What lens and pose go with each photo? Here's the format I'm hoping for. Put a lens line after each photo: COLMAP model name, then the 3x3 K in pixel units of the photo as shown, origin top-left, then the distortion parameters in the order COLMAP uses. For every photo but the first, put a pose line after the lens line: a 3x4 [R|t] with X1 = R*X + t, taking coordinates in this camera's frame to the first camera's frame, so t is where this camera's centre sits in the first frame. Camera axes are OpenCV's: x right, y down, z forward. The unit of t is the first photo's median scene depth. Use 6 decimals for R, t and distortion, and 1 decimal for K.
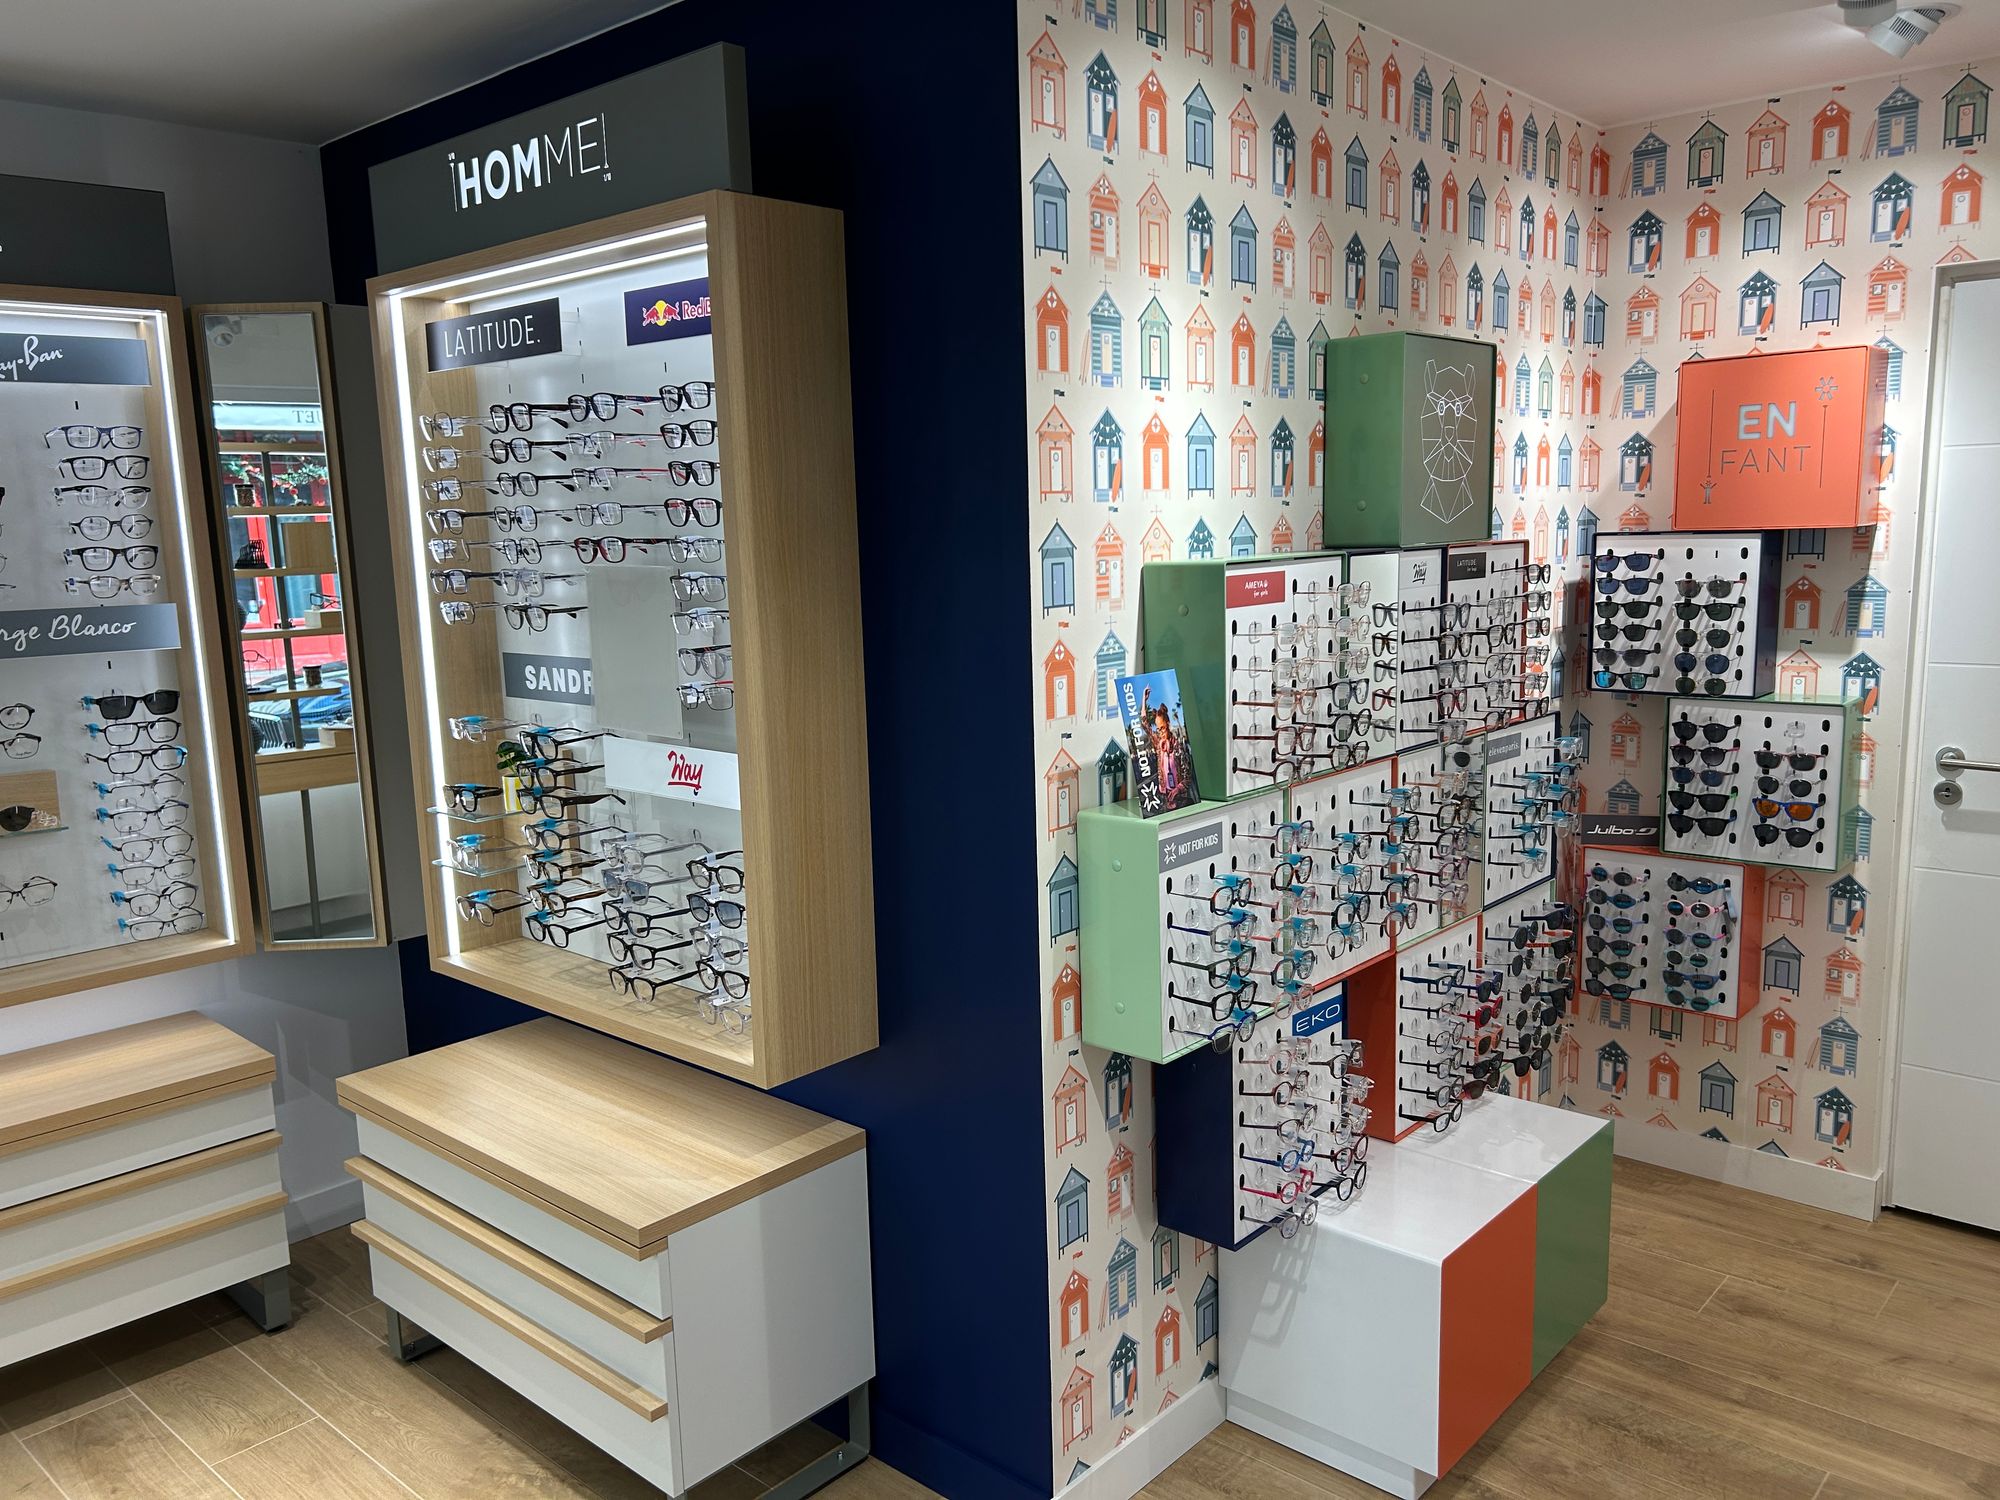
lens RADIAL K [[1500.5, 0, 1006.0], [0, 1500.5, 762.5], [0, 0, 1]] dist [0.045327, -0.047309]
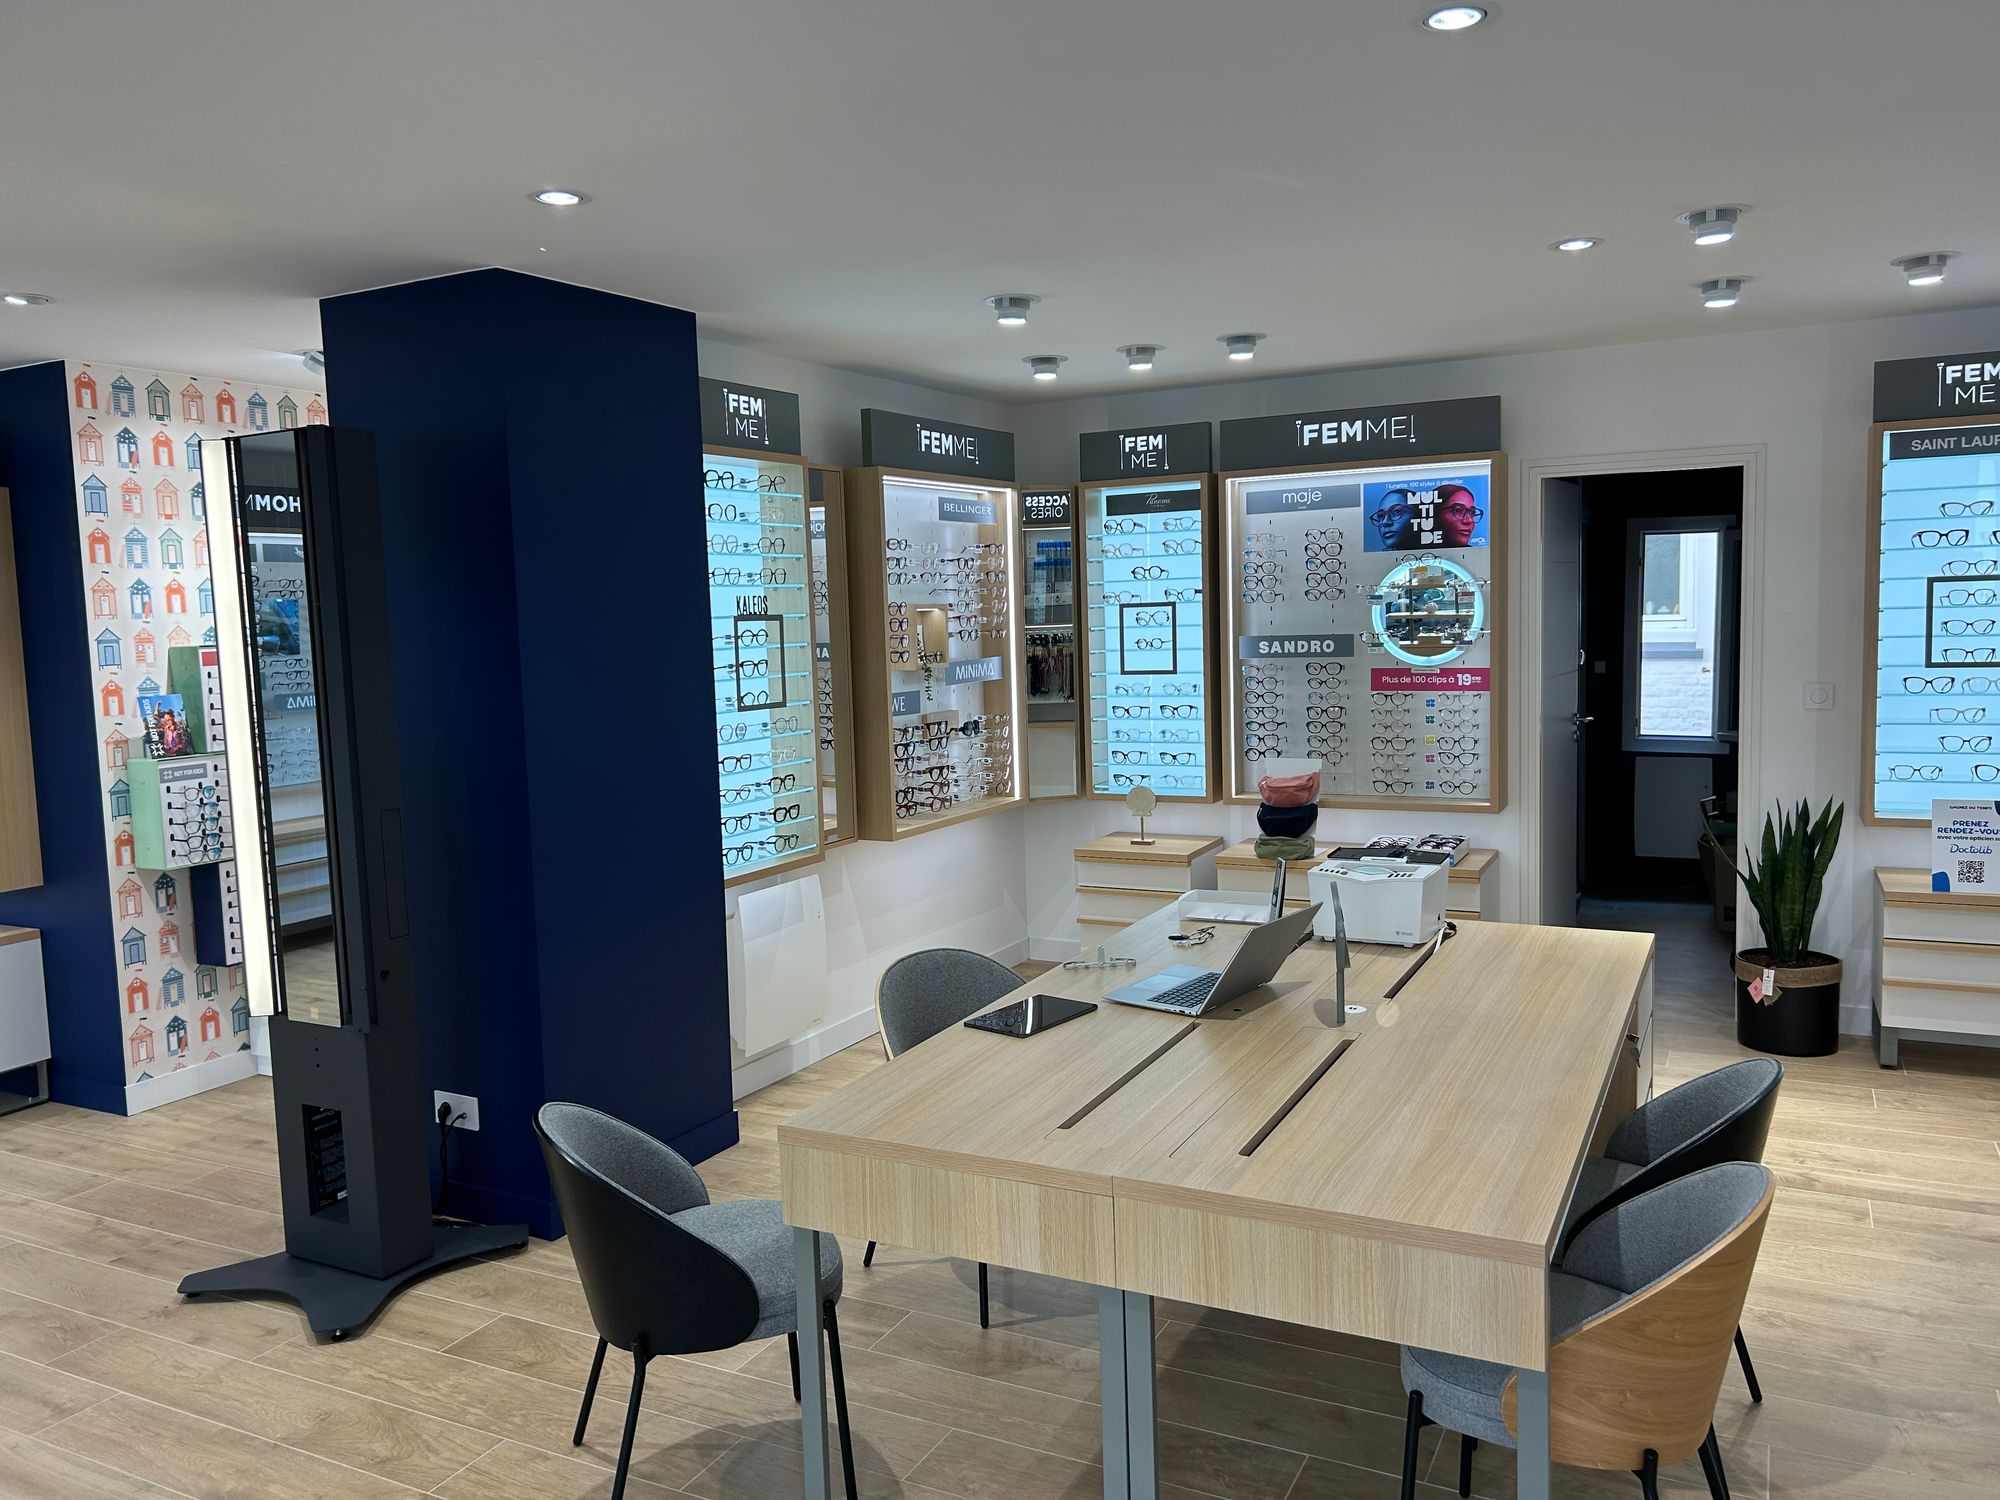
lens RADIAL K [[1500.5, 0, 999.3], [0, 1500.5, 735.4], [0, 0, 1]] dist [0.045327, -0.047309]
pose [[0.967948, -0.026943, 0.249700, 0.679147], [0.047386, 0.995964, -0.076222, 0.211625], [-0.246639, 0.085612, 0.965319, -1.354228]]
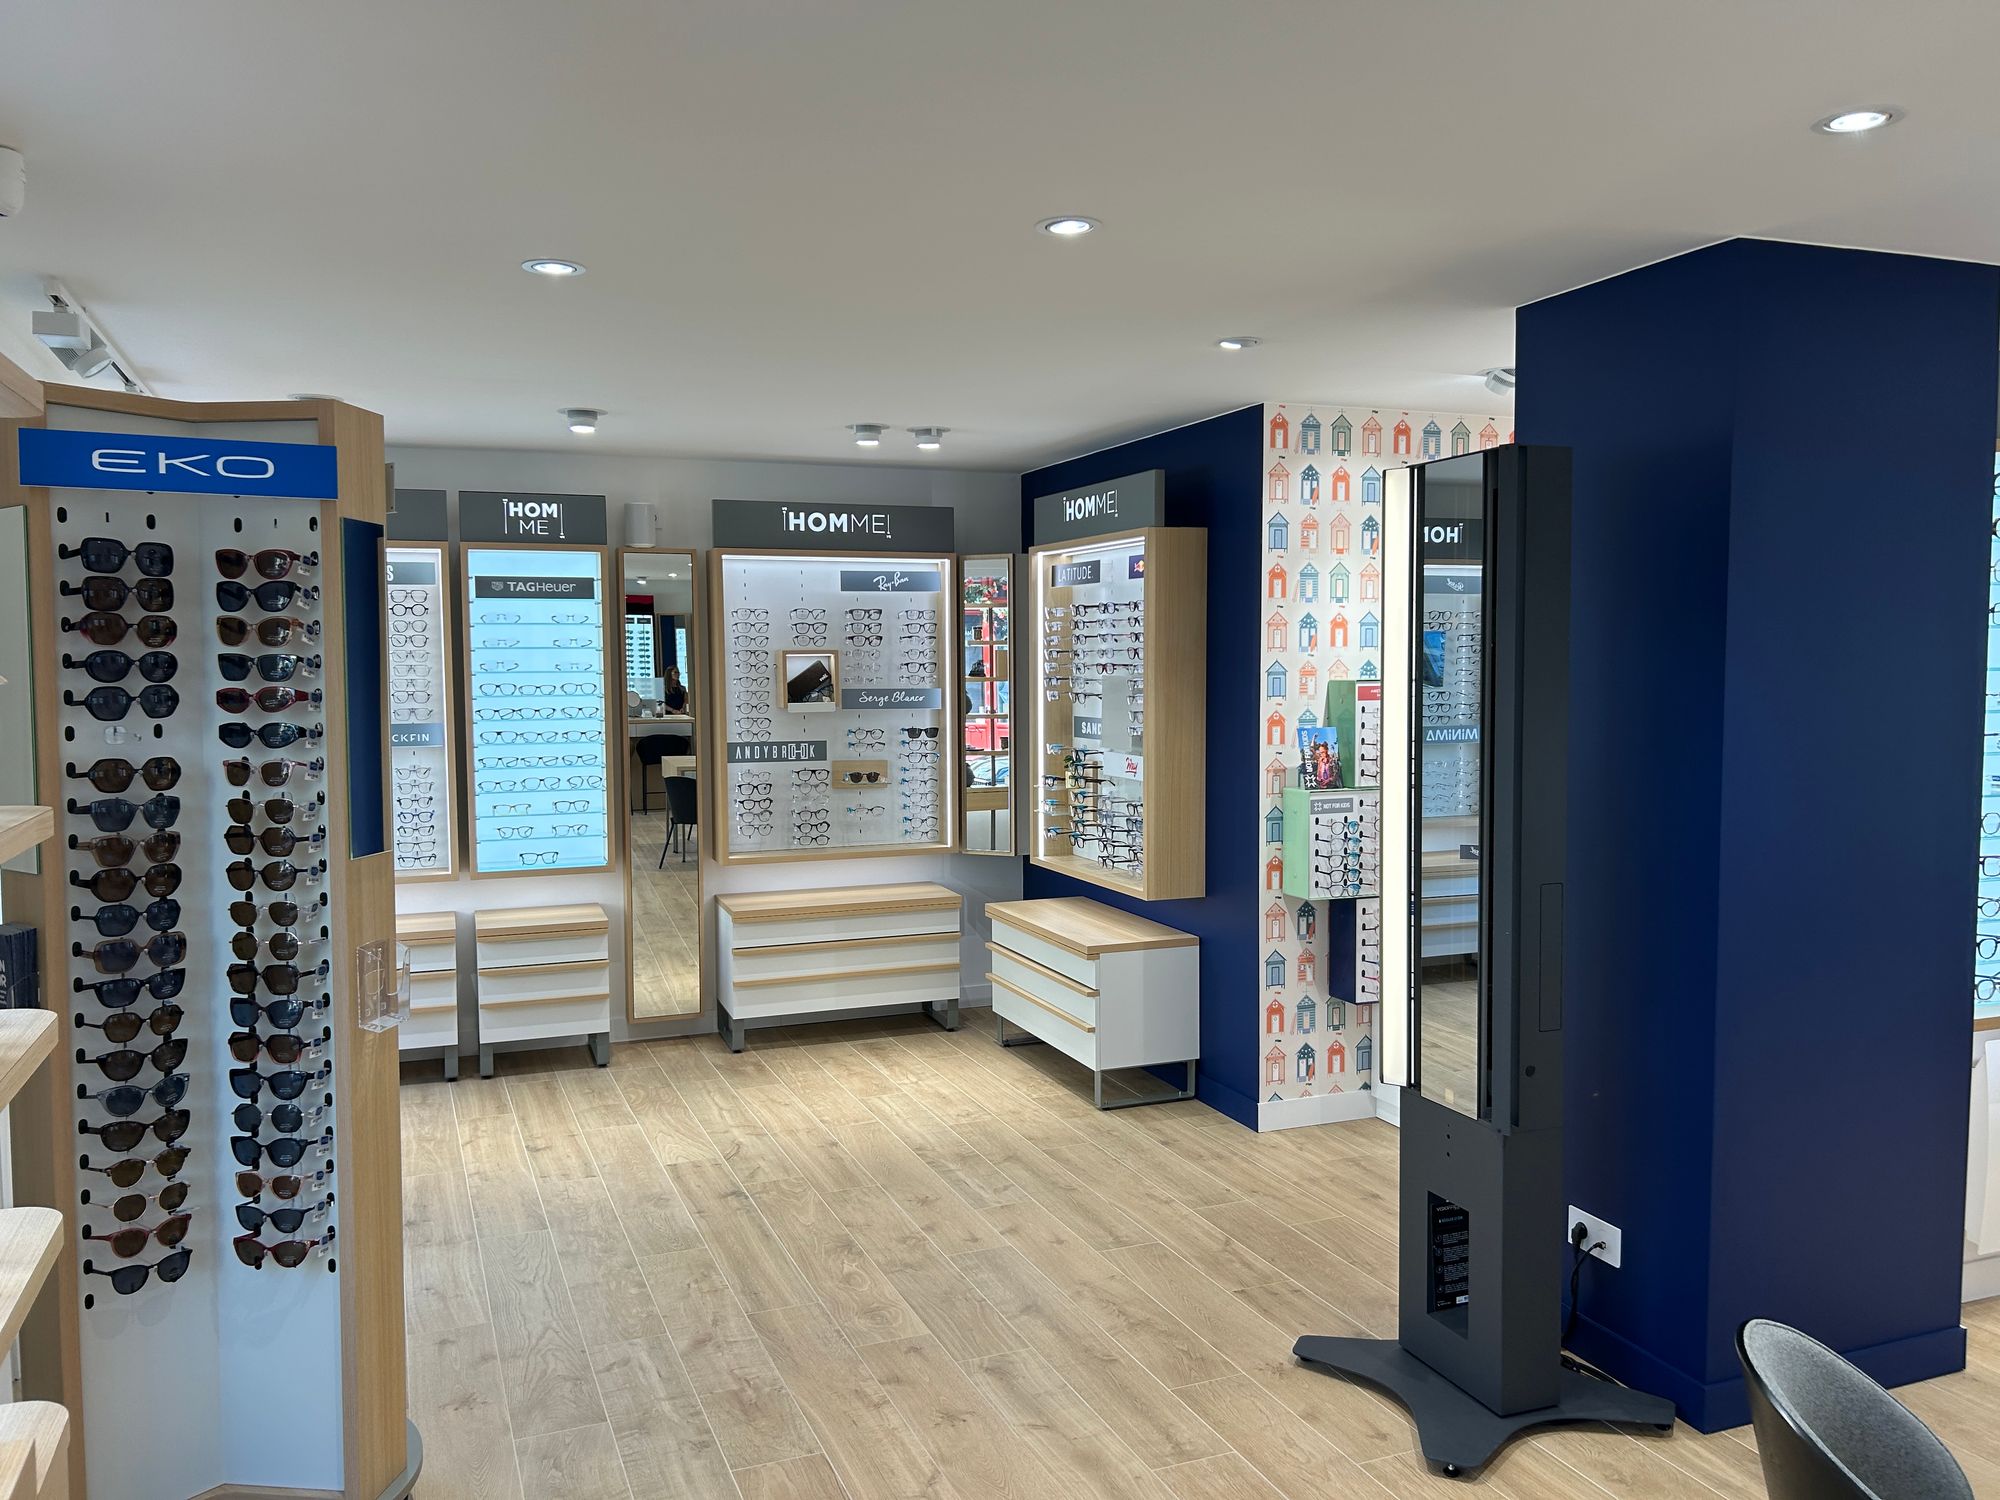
lens RADIAL K [[1500.5, 0, 957.3], [0, 1500.5, 752.5], [0, 0, 1]] dist [0.045327, -0.047309]
pose [[0.886455, 0.050797, -0.460018, 0.605664], [-0.091363, 0.993606, -0.066339, 0.163340], [0.453707, 0.100835, 0.885428, -1.147463]]
